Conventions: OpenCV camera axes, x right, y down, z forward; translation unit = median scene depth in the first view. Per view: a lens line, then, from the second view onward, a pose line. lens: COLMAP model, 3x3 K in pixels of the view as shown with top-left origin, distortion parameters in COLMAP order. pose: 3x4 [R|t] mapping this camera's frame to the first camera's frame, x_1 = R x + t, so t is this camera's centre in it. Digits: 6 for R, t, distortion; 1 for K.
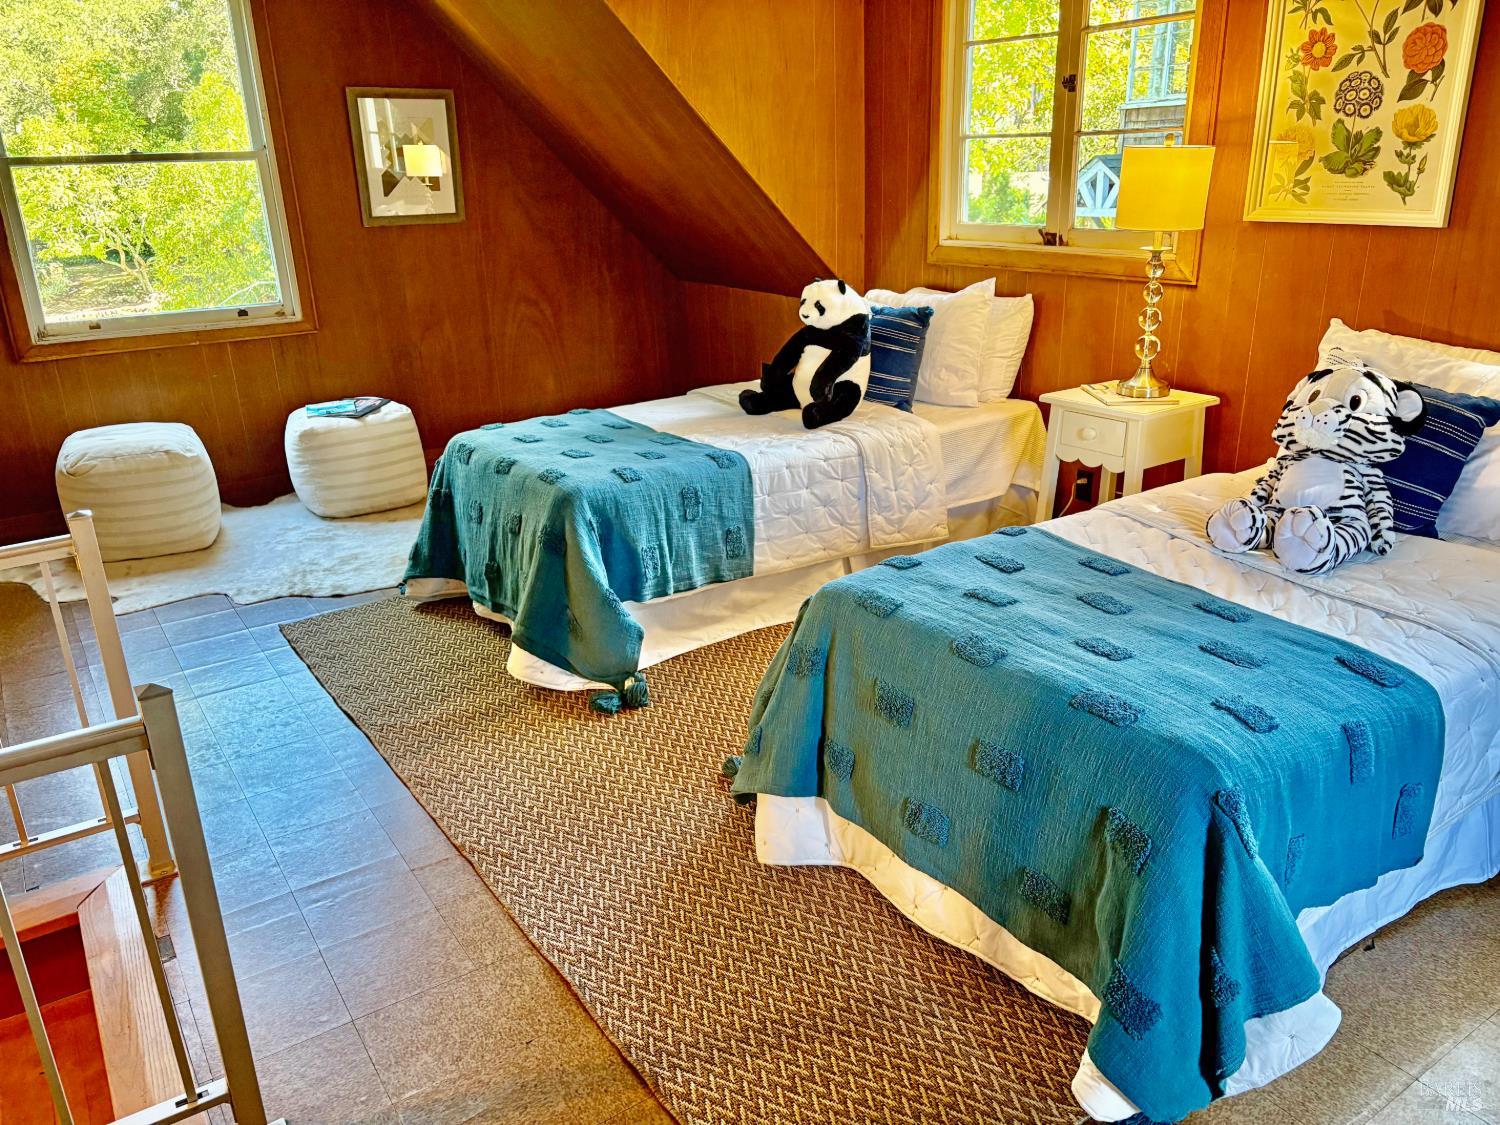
lens RADIAL K [[1140.5, 0, 749.0], [0, 1140.5, 566.5], [0, 0, 1]] dist [0.009210, -0.017029]
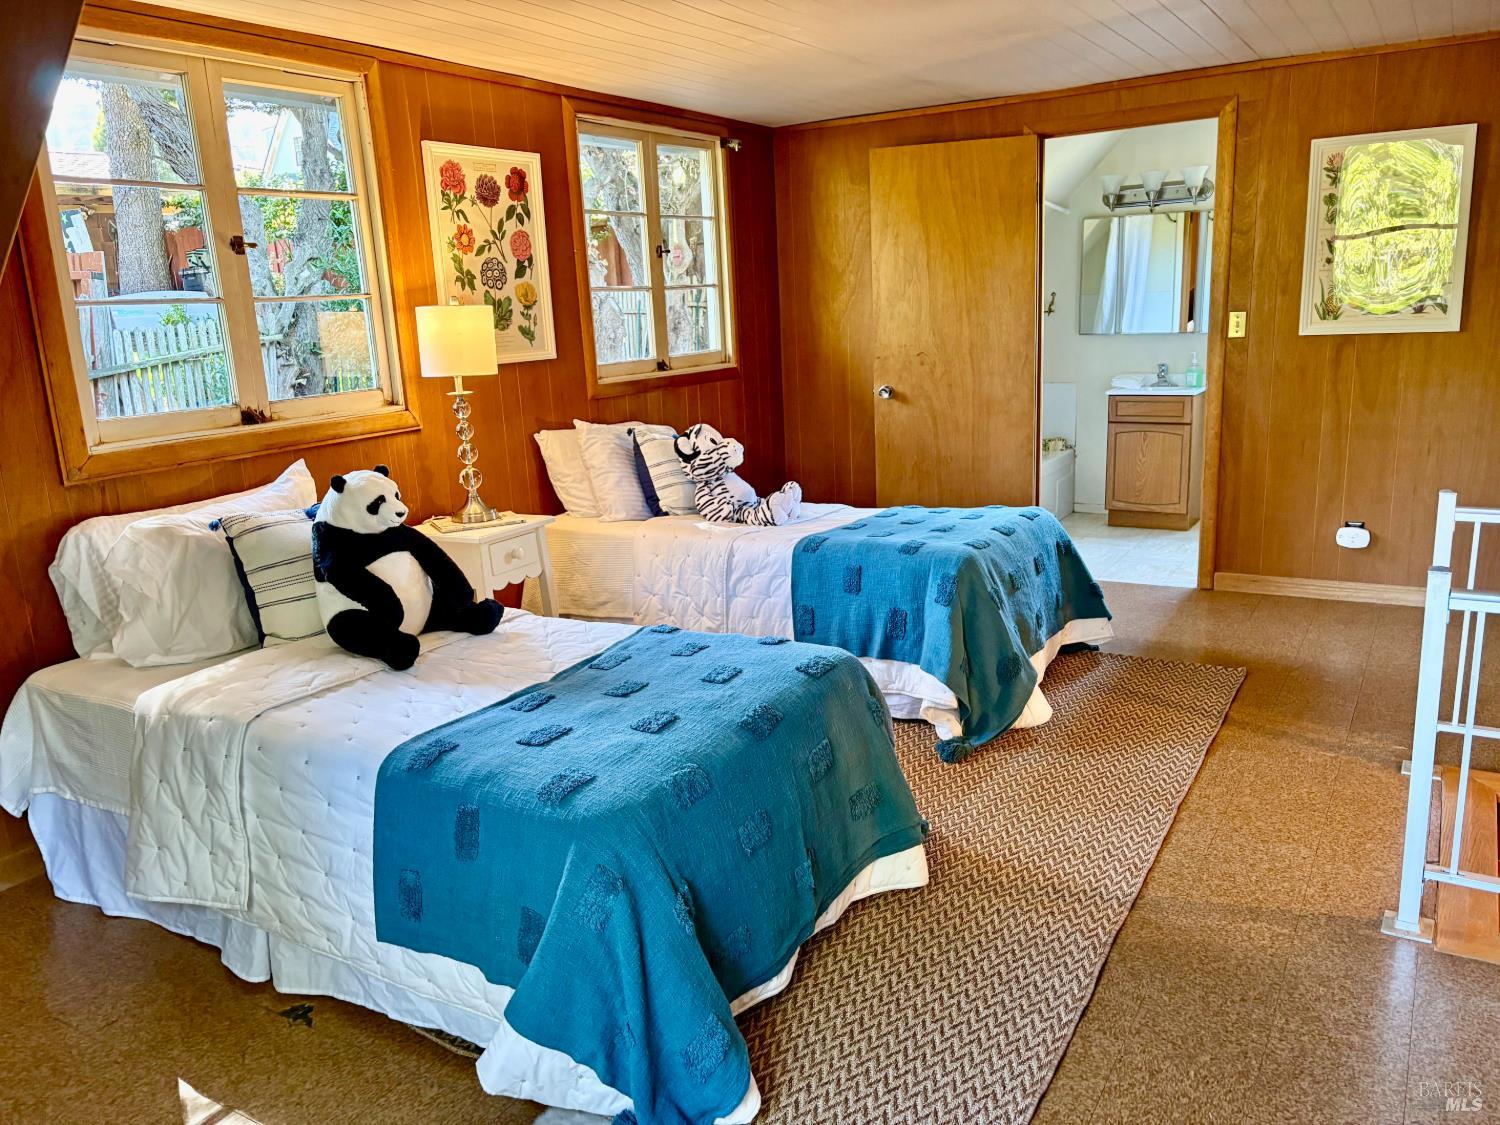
lens RADIAL K [[1140.5, 0, 750.3], [0, 1140.5, 566.0], [0, 0, 1]] dist [0.009210, -0.017029]
pose [[-0.387786, -0.180828, 0.903838, -0.921805], [0.356326, 0.874927, 0.327923, -0.449386], [-0.850090, 0.449225, -0.274851, 1.286296]]
